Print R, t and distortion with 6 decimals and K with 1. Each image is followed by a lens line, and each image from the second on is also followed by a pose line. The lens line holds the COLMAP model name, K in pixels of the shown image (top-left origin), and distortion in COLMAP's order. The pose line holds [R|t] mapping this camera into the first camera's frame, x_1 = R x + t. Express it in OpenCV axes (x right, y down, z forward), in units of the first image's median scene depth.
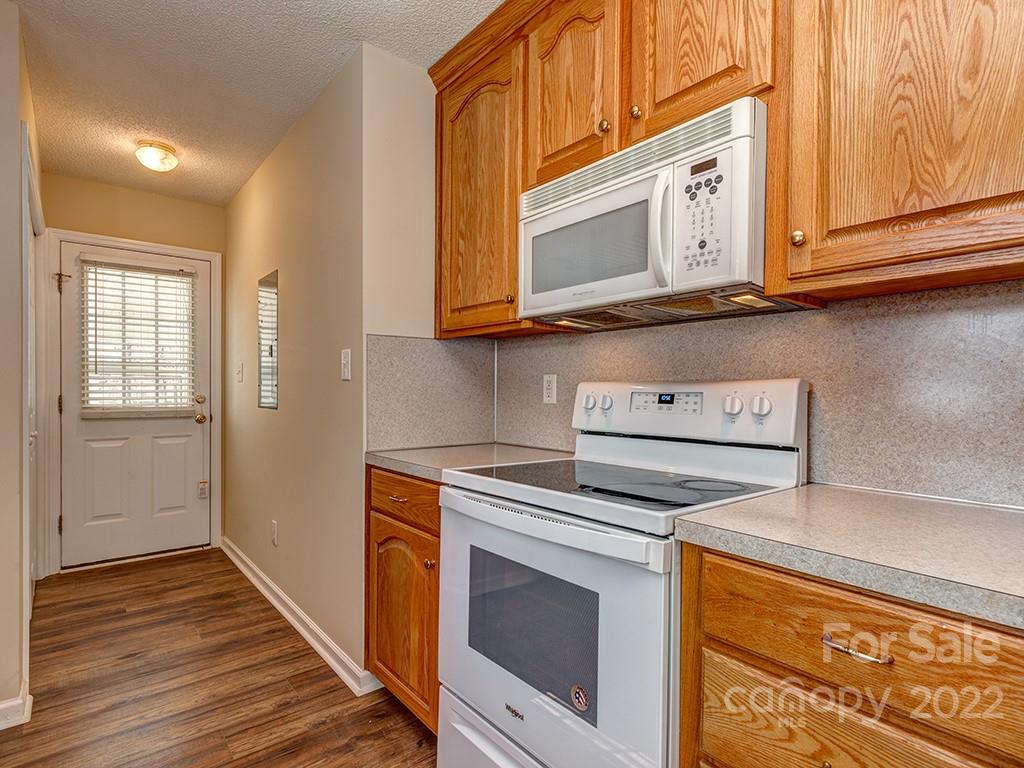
lens RADIAL K [[518.6, 0, 511.7], [0, 518.6, 386.8], [0, 0, 1]] dist [0.006374, 0.000313]
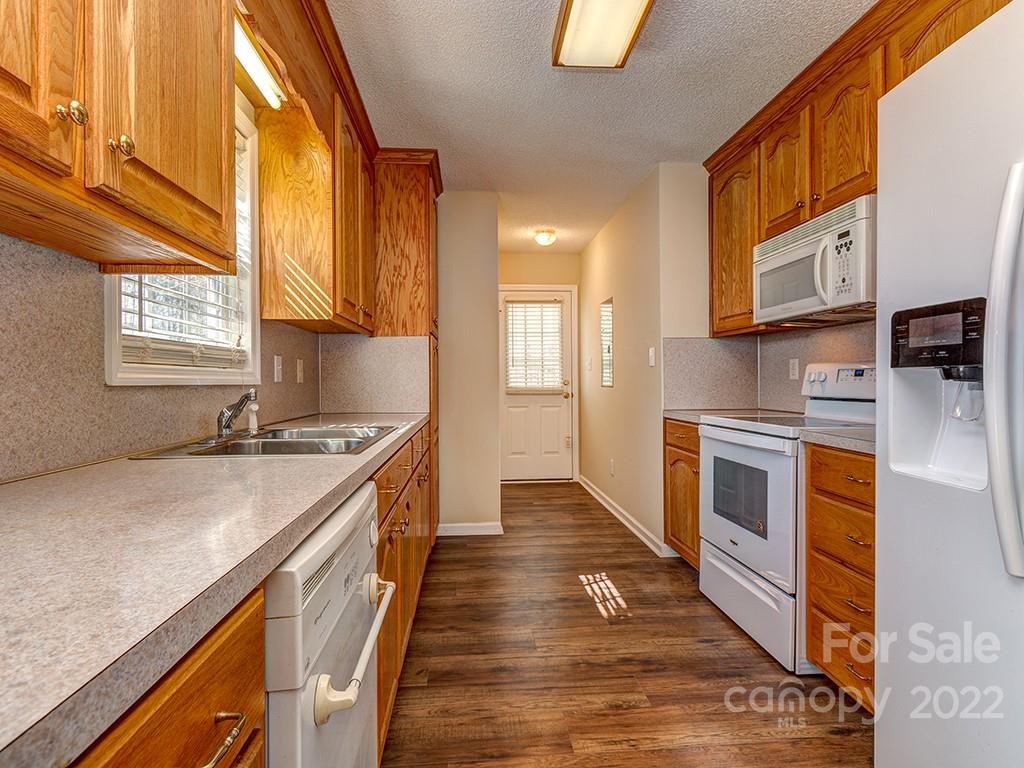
lens RADIAL K [[518.6, 0, 511.7], [0, 518.6, 386.8], [0, 0, 1]] dist [0.006374, 0.000313]
pose [[0.816147, -0.000623, -0.577844, 0.309251], [0.010846, 0.999840, 0.014241, 0.026905], [0.577742, -0.017890, 0.816023, -0.689117]]
